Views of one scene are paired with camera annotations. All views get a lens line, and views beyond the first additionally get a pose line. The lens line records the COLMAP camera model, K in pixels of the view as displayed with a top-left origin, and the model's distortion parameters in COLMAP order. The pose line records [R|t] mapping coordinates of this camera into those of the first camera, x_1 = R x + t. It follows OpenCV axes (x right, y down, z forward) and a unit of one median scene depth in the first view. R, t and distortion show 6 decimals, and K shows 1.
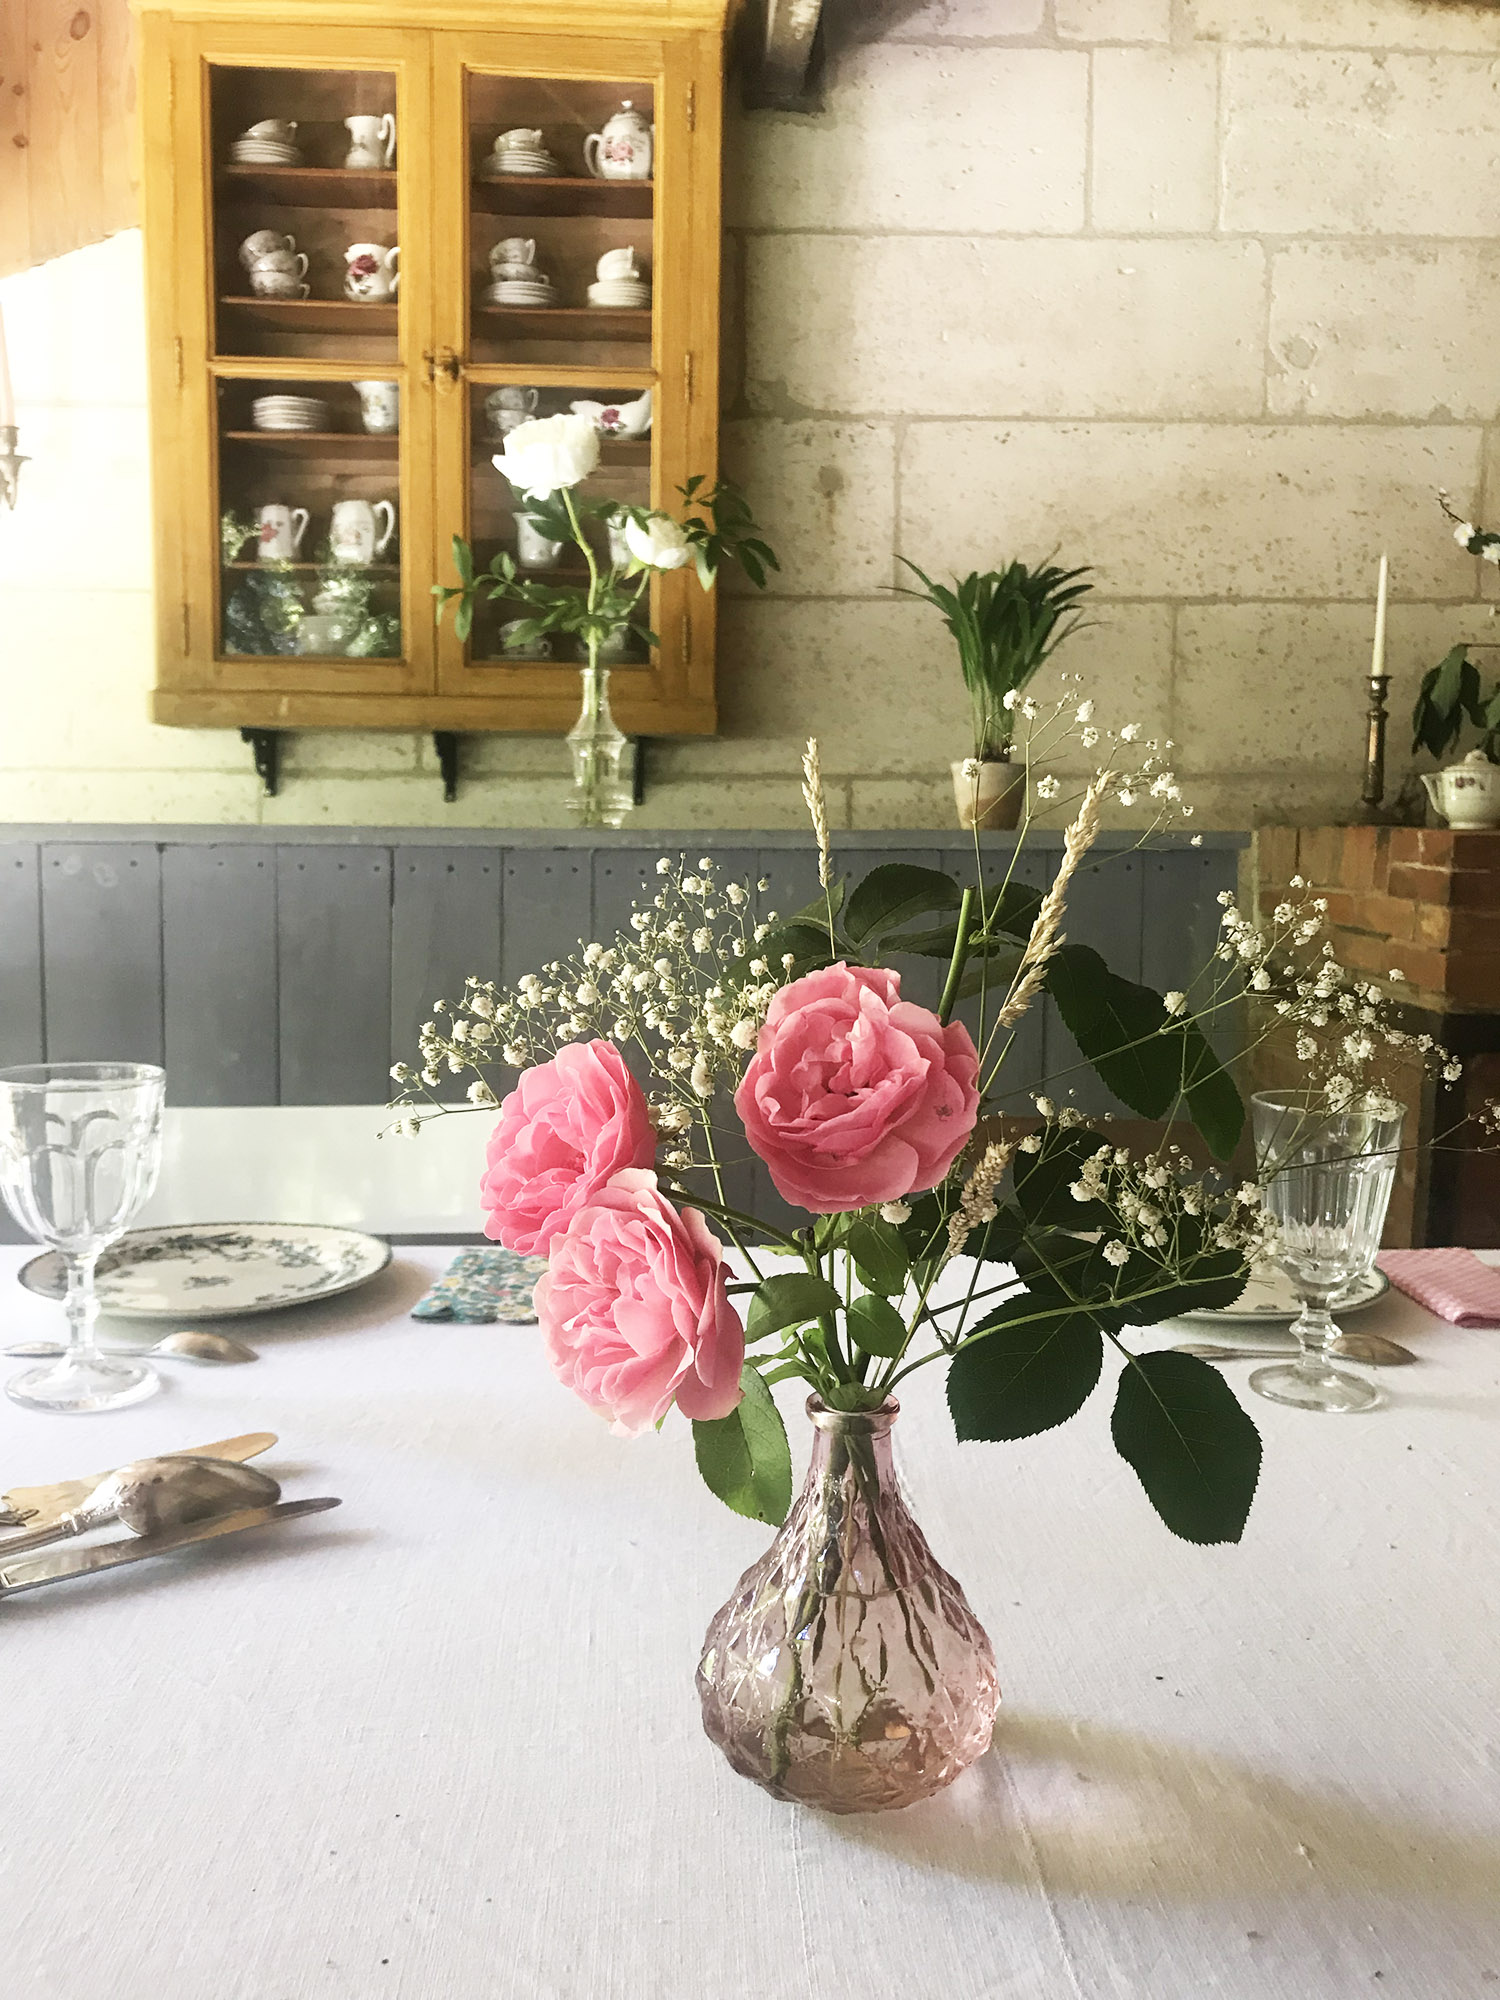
lens RADIAL K [[1636.1, 0, 763.7], [0, 1636.1, 999.5], [0, 0, 1]] dist [0.014403, 0.001038]
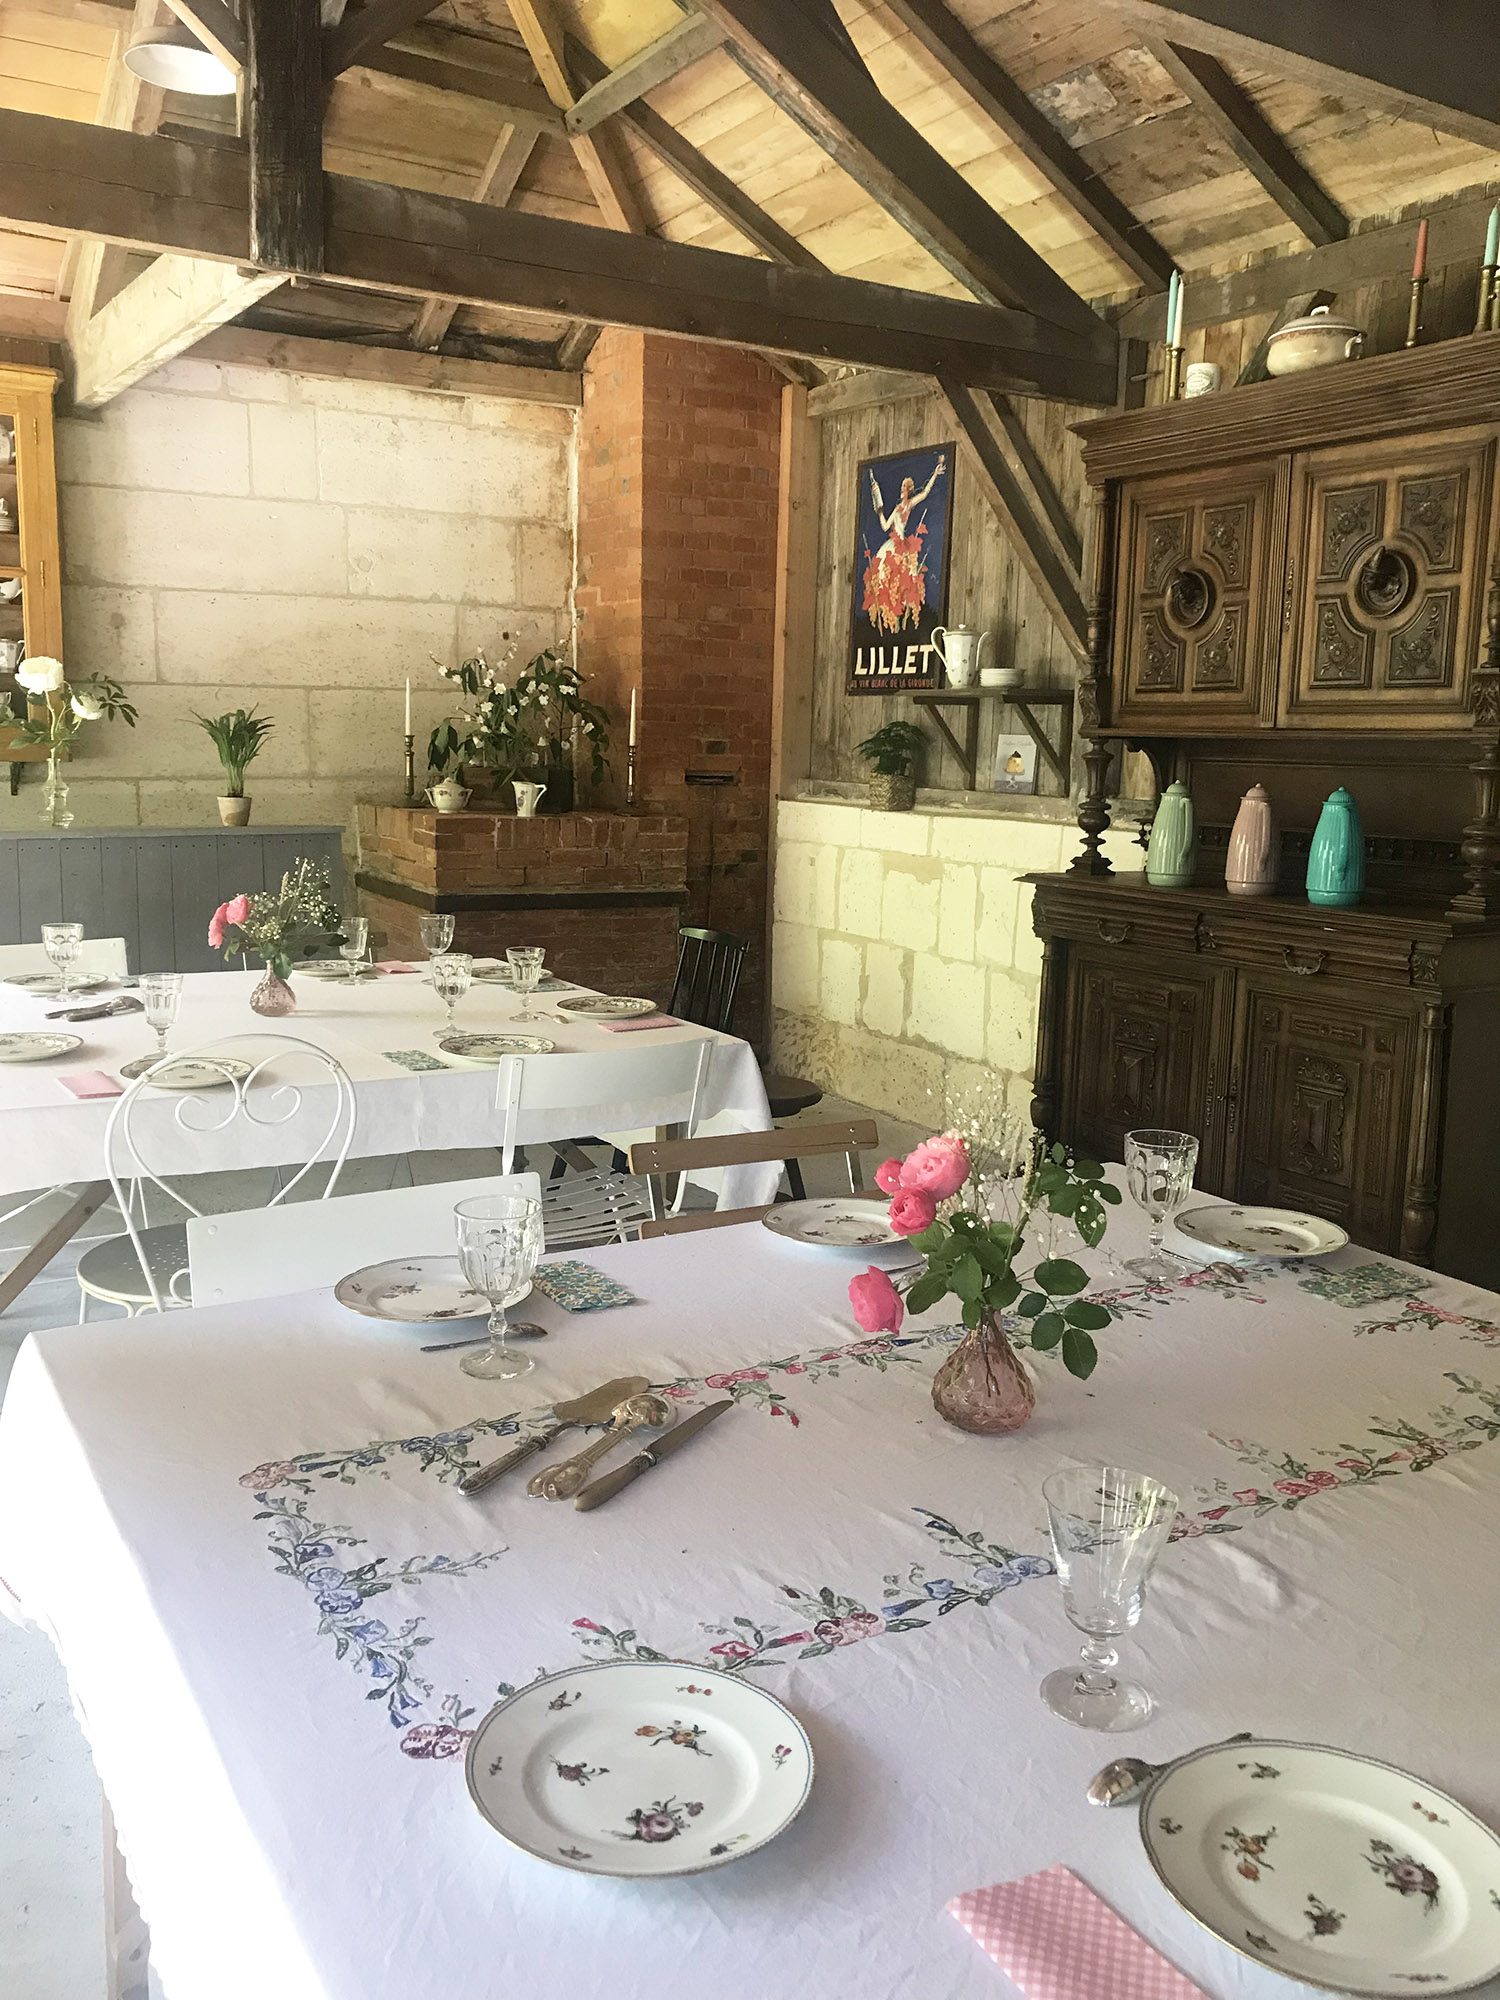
lens RADIAL K [[1636.1, 0, 761.6], [0, 1636.1, 992.6], [0, 0, 1]] dist [0.014403, 0.001038]
pose [[0.873301, -0.064693, 0.482867, -0.248132], [0.031308, 0.996548, 0.076891, -0.015189], [-0.486174, -0.052032, 0.872312, -1.004097]]
